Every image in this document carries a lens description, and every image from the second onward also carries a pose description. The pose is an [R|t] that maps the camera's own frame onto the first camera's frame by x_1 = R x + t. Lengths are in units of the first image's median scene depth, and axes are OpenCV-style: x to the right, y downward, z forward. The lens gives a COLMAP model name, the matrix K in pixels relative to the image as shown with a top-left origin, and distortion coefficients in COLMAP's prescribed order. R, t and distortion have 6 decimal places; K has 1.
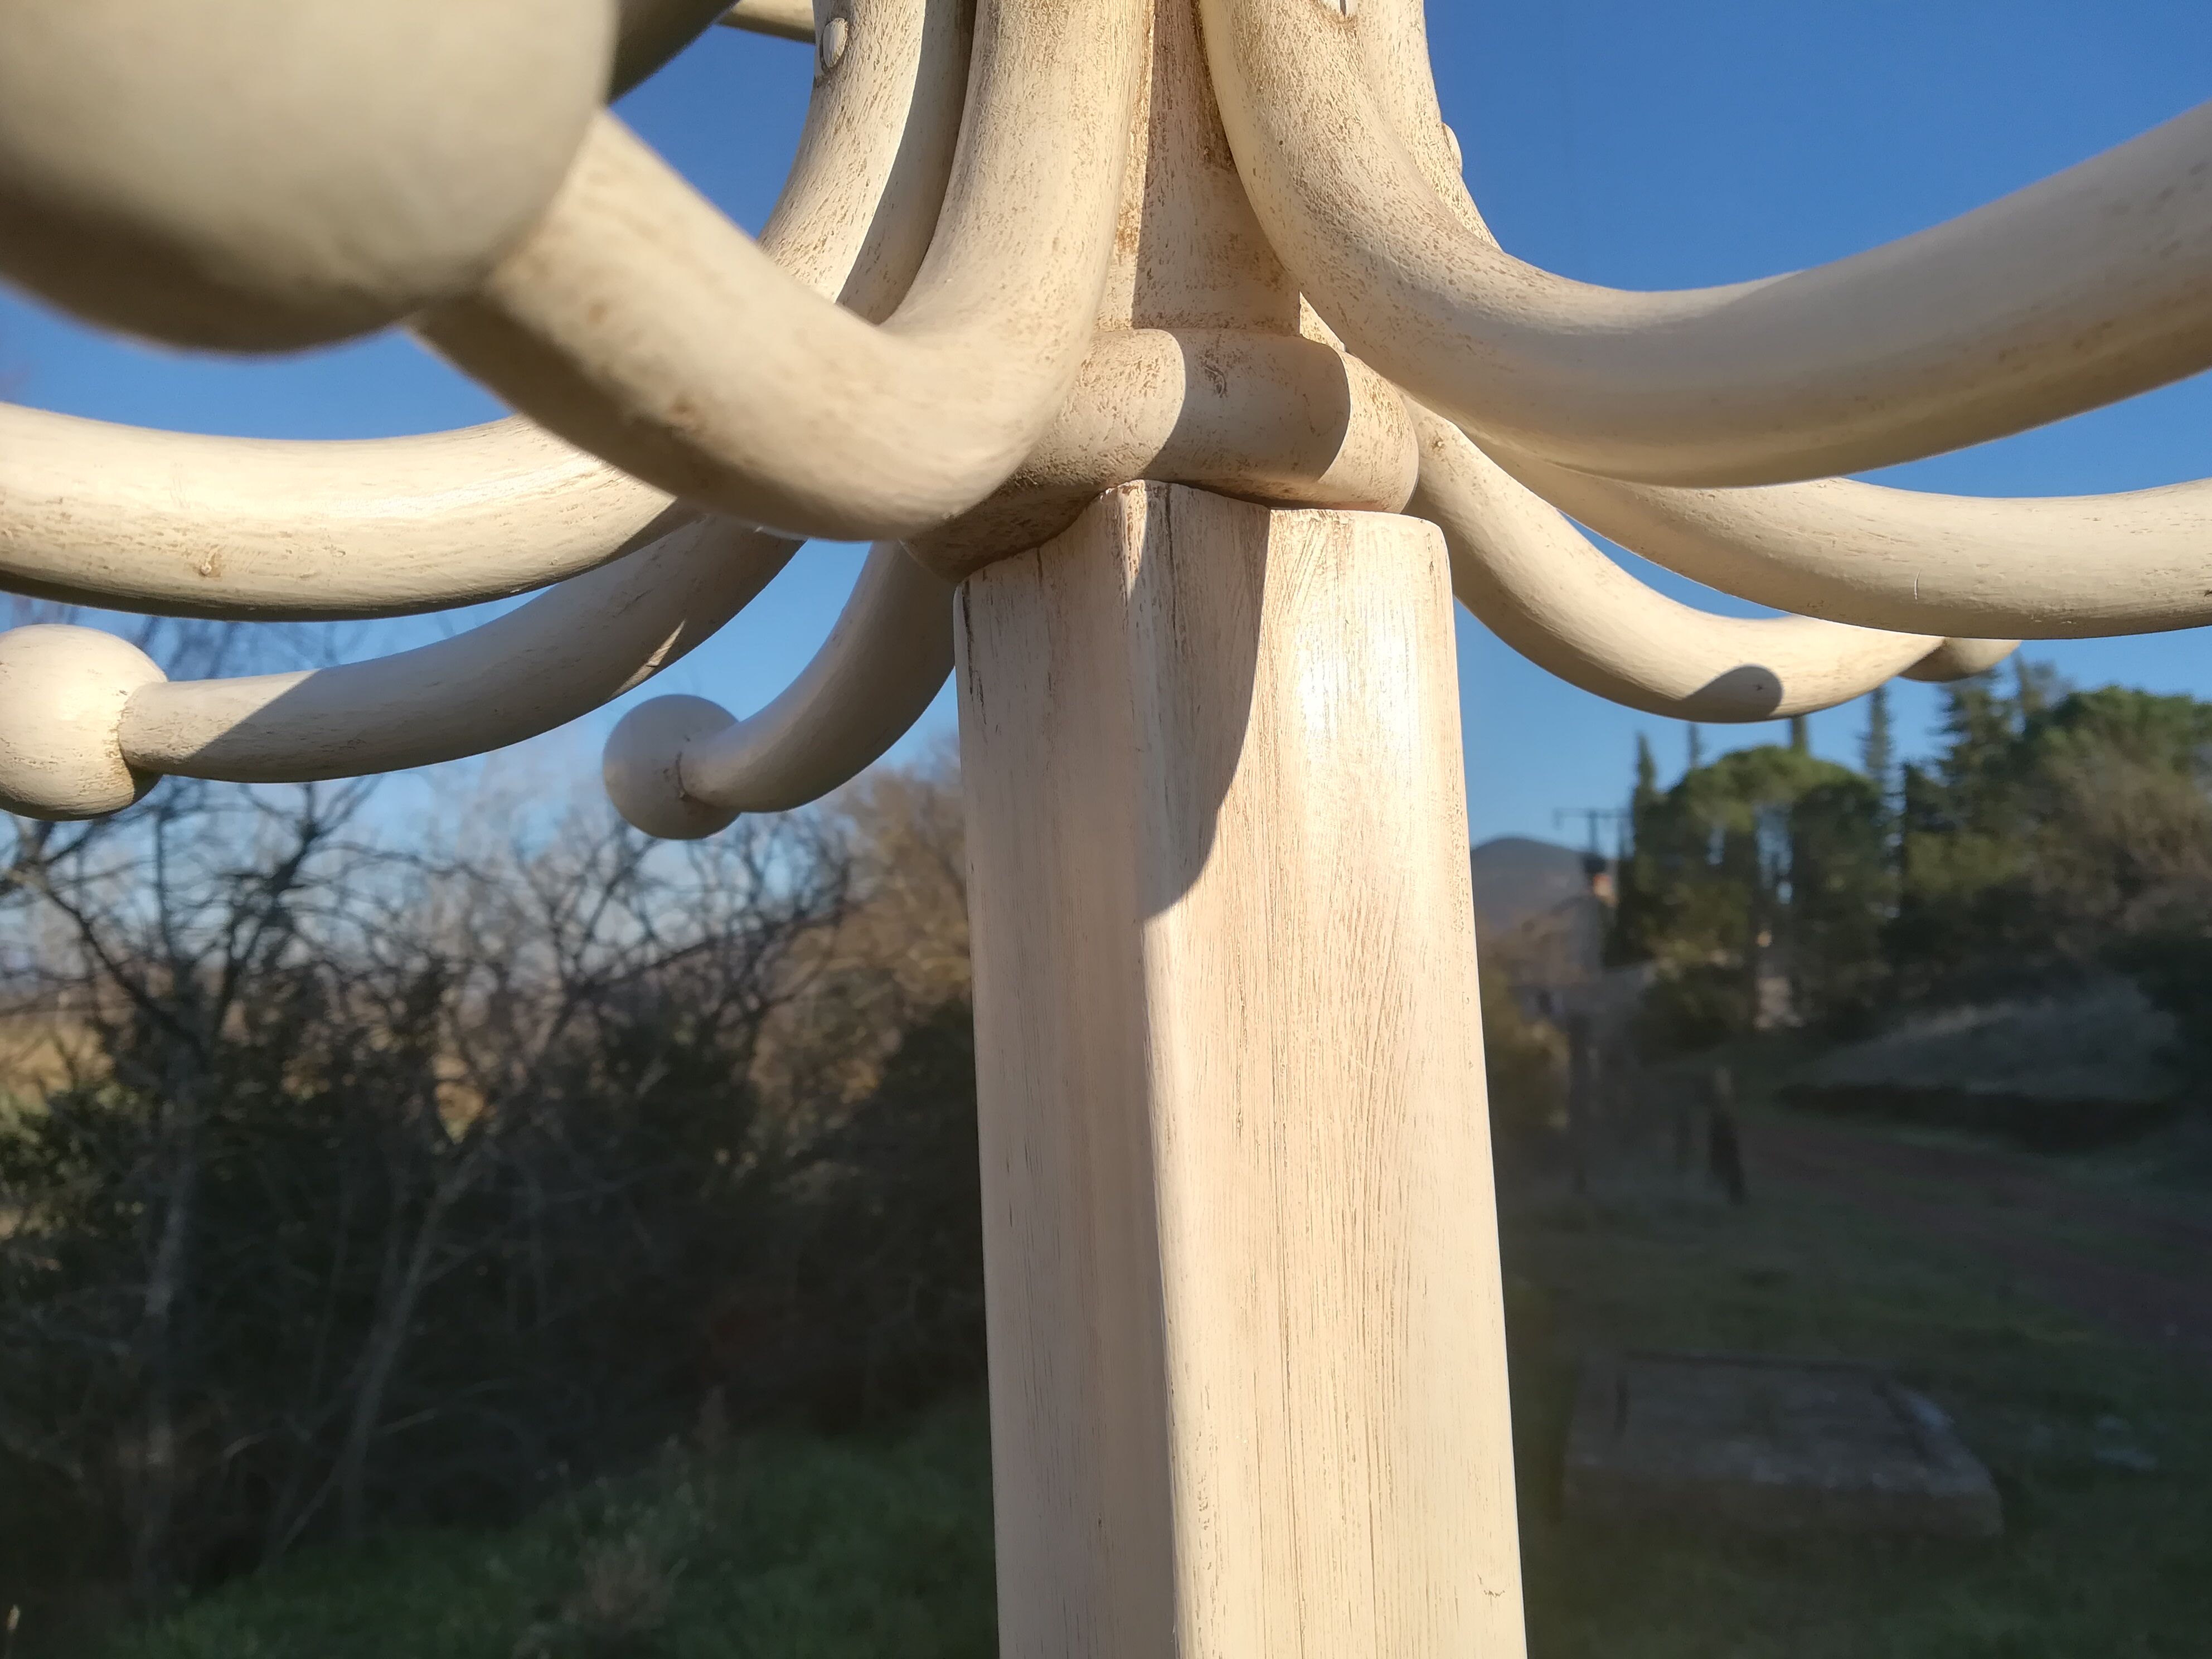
lens RADIAL K [[1762.0, 0, 1106.0], [0, 1762.0, 829.5], [0, 0, 1]] dist [0.070915, -0.093448]
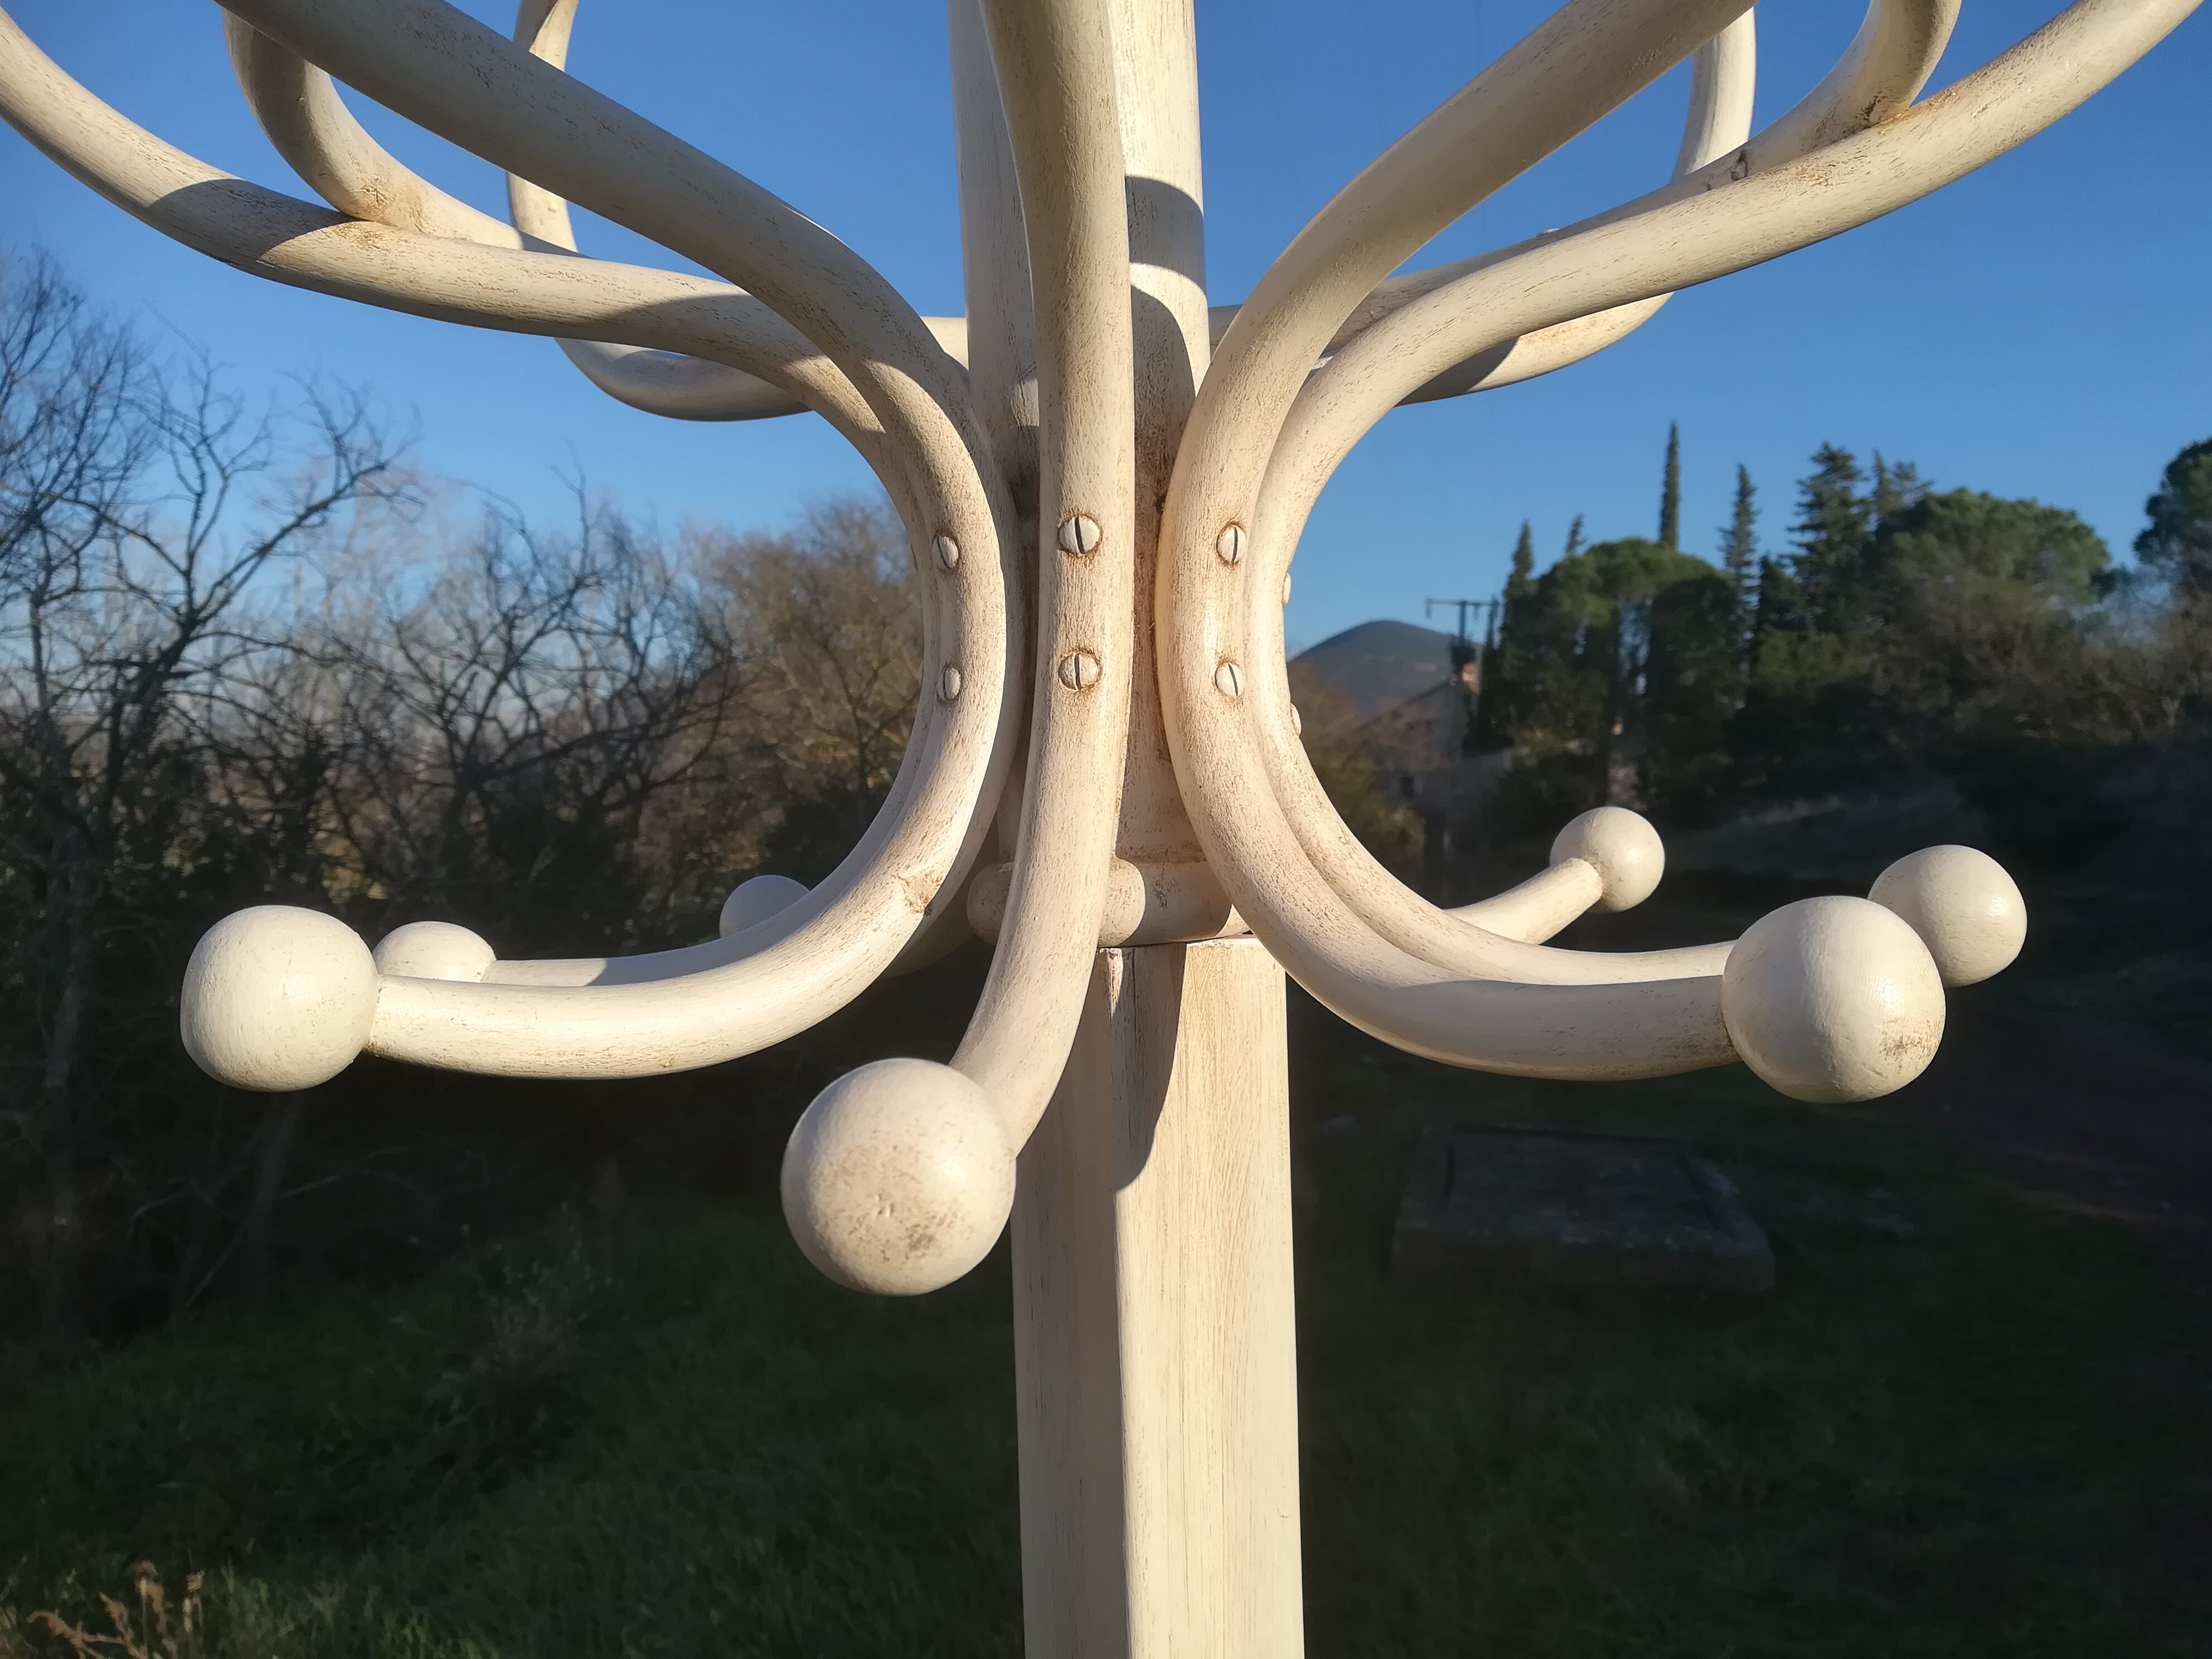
lens RADIAL K [[1751.5, 0, 1112.9], [0, 1751.5, 839.2], [0, 0, 1]] dist [0.104141, -0.158953]
pose [[0.996986, 0.017949, 0.075482, -0.004668], [-0.028137, 0.990288, 0.136152, -0.020594], [-0.072305, -0.137866, 0.987808, -0.029088]]
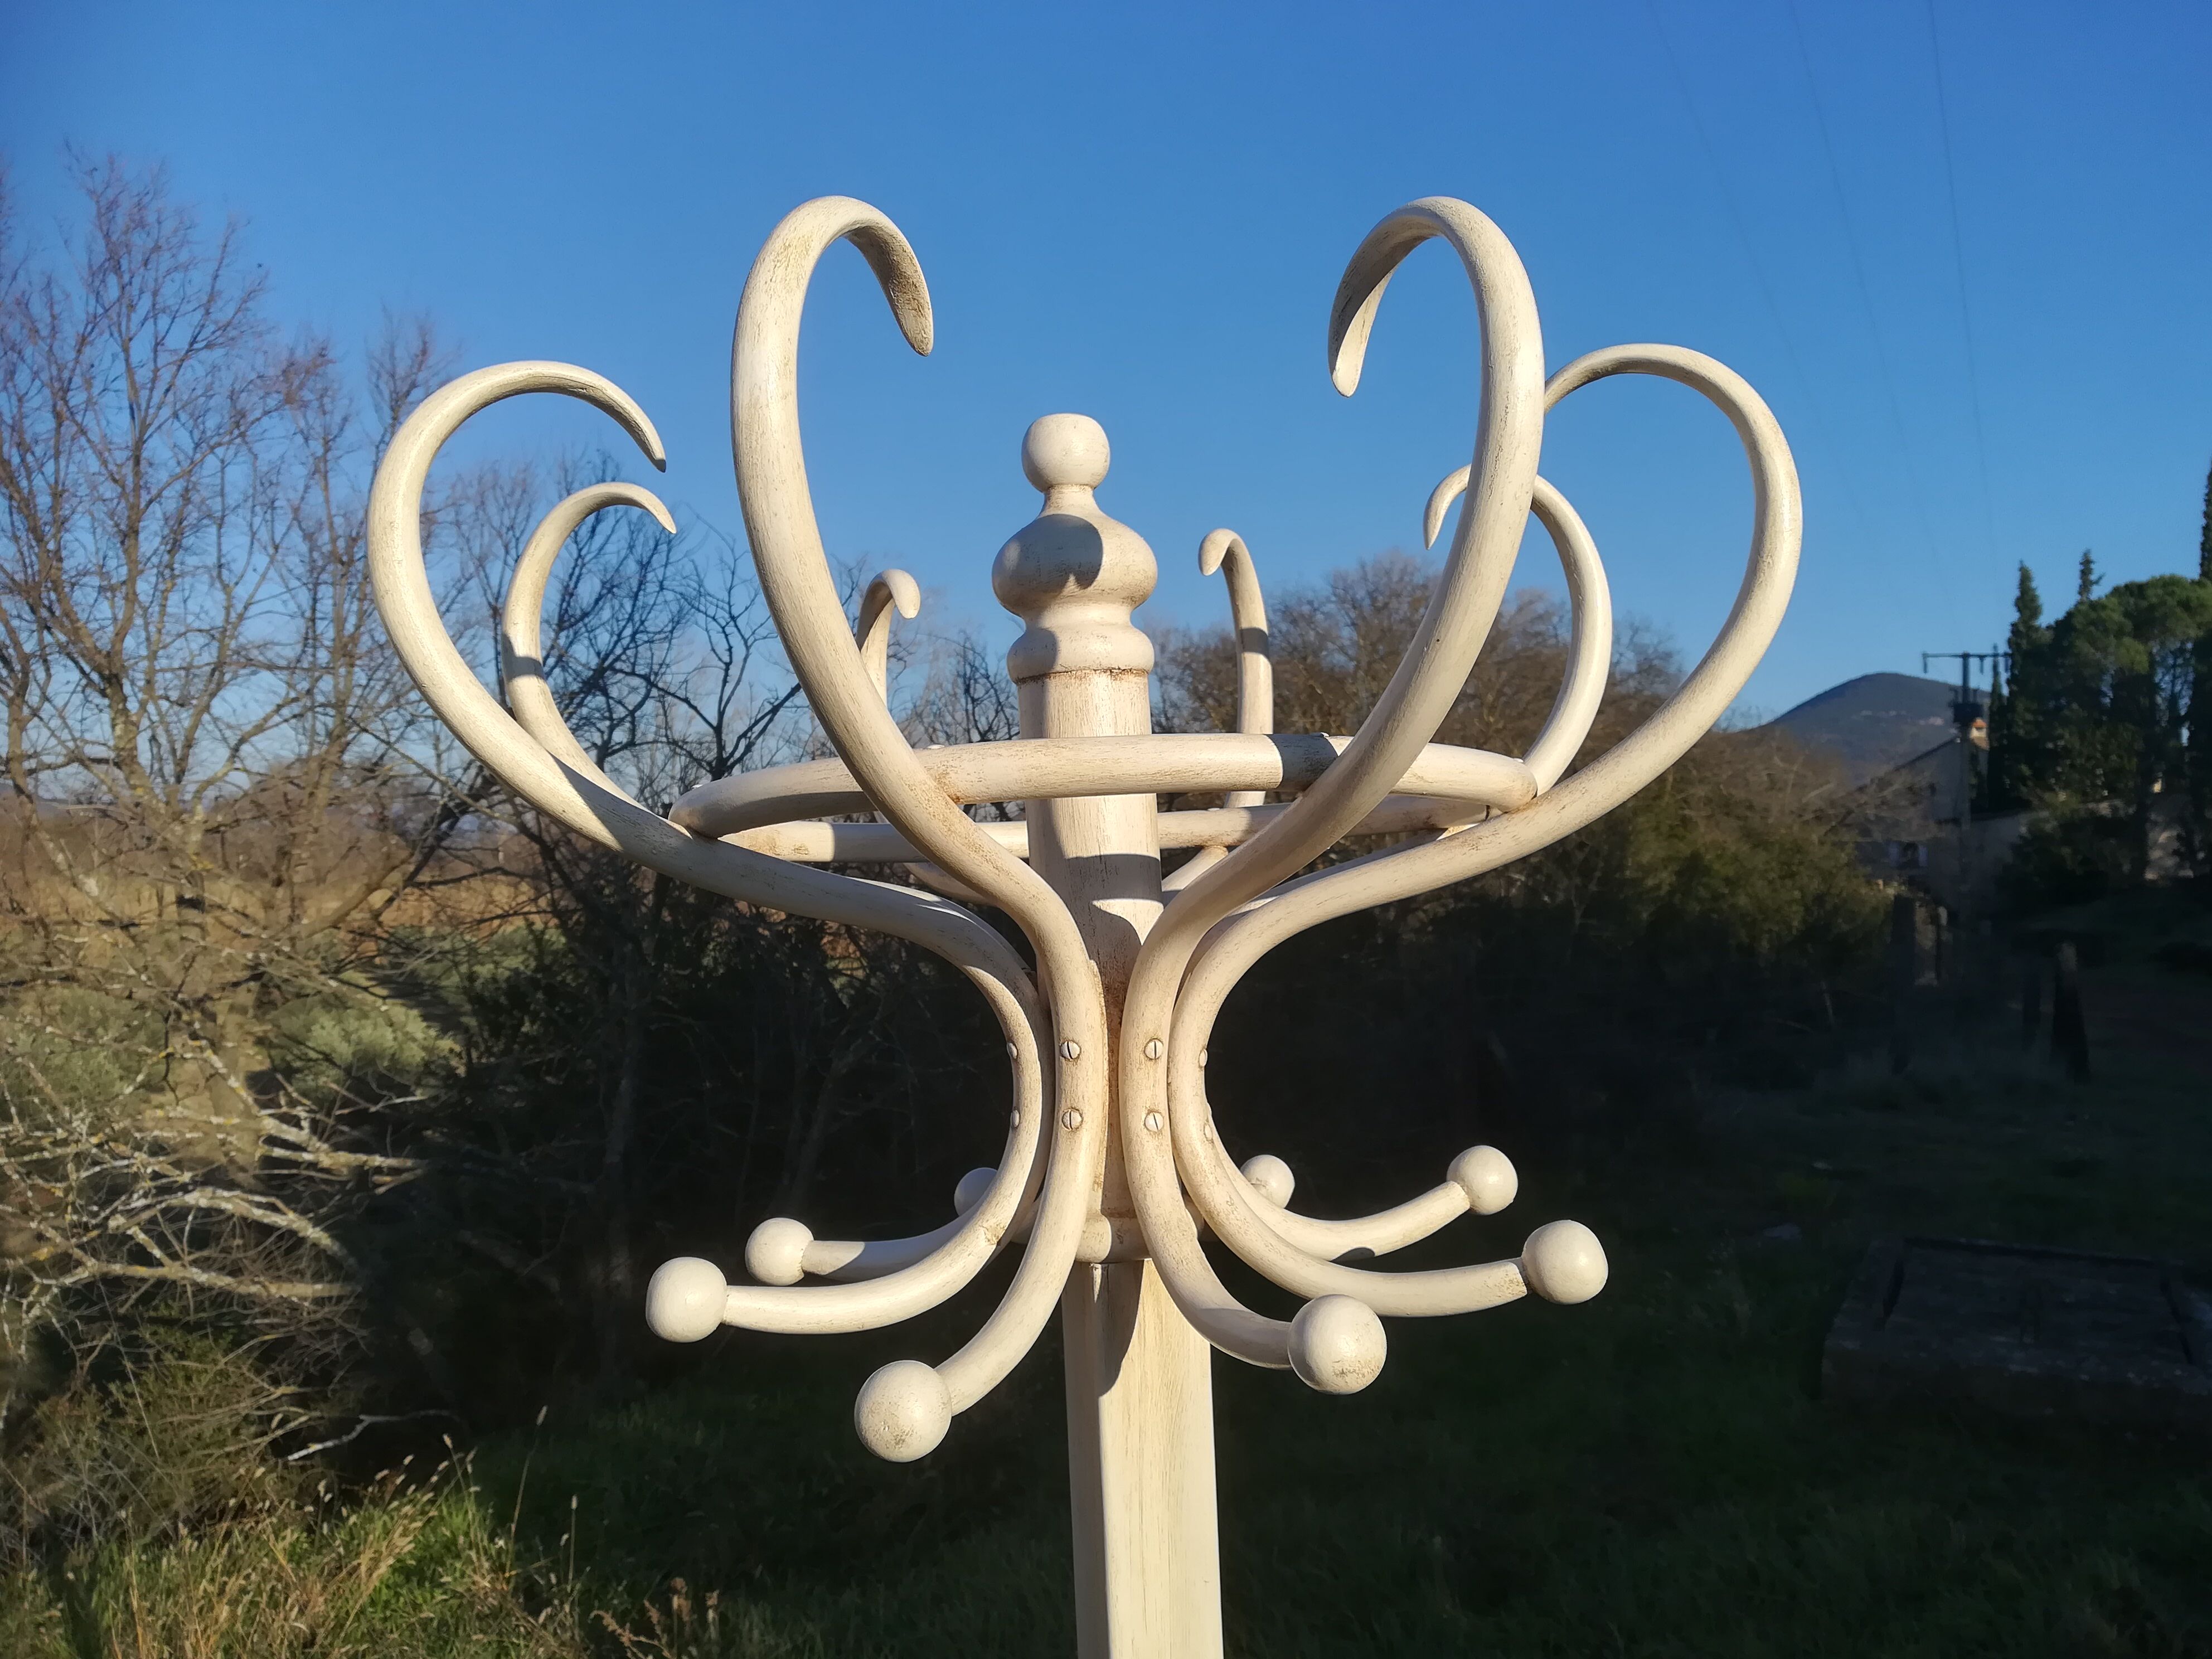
lens RADIAL K [[1773.3, 0, 1137.8], [0, 1773.3, 833.8], [0, 0, 1]] dist [0.081470, -0.100807]
pose [[0.984335, 0.000563, -0.176310, 0.026197], [0.017070, 0.994992, 0.098483, -0.051146], [0.175482, -0.099950, 0.979396, -0.086170]]
